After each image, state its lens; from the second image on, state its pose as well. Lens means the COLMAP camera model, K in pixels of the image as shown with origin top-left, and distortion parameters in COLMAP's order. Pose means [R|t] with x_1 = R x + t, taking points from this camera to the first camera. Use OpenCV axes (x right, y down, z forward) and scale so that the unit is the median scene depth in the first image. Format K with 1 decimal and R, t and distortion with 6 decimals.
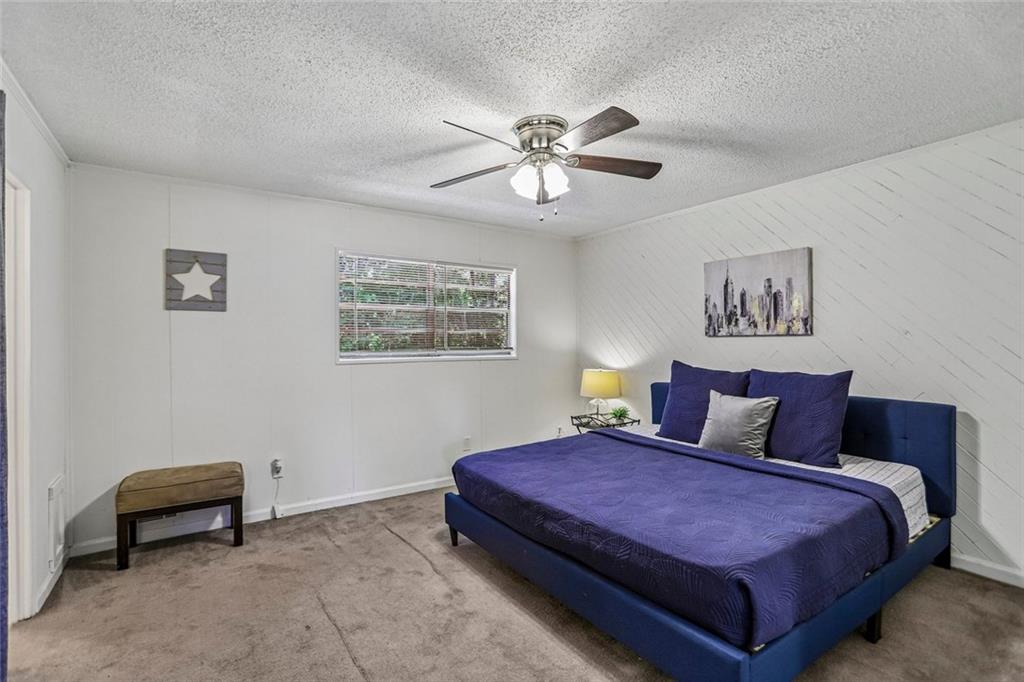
lens RADIAL K [[474.8, 0, 513.4], [0, 474.8, 340.2], [0, 0, 1]] dist [-0.053554, 0.018458]
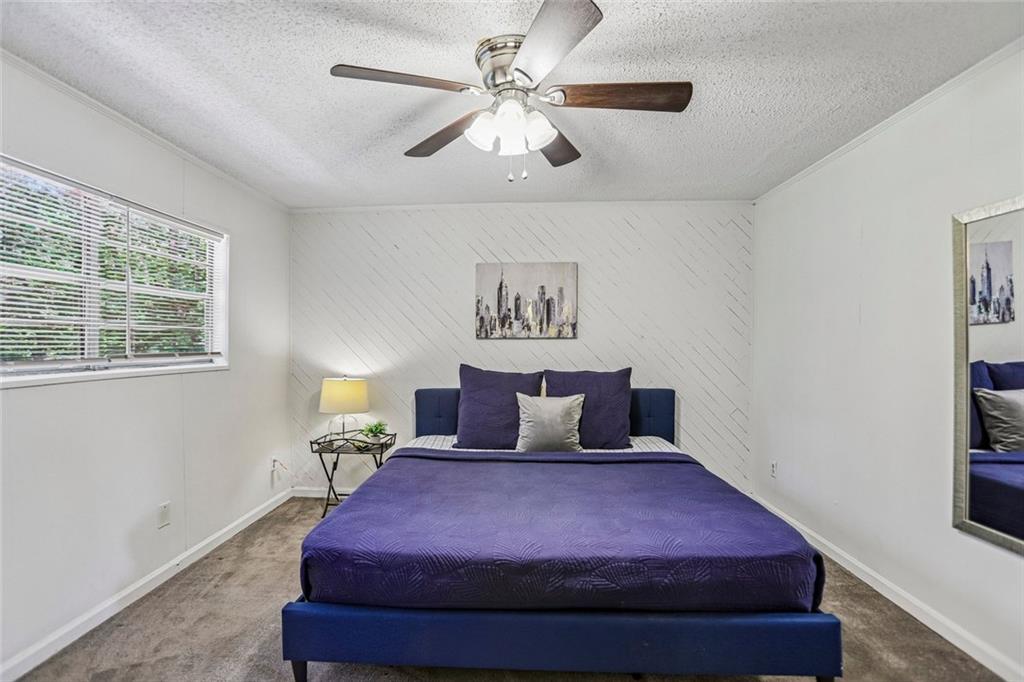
lens RADIAL K [[474.8, 0, 512.1], [0, 474.8, 342.6], [0, 0, 1]] dist [-0.053554, 0.018458]
pose [[0.610567, 0.002620, 0.791960, -0.358364], [-0.004080, 0.999992, -0.000162, 0.000422], [-0.791954, -0.003133, 0.610573, 0.369763]]
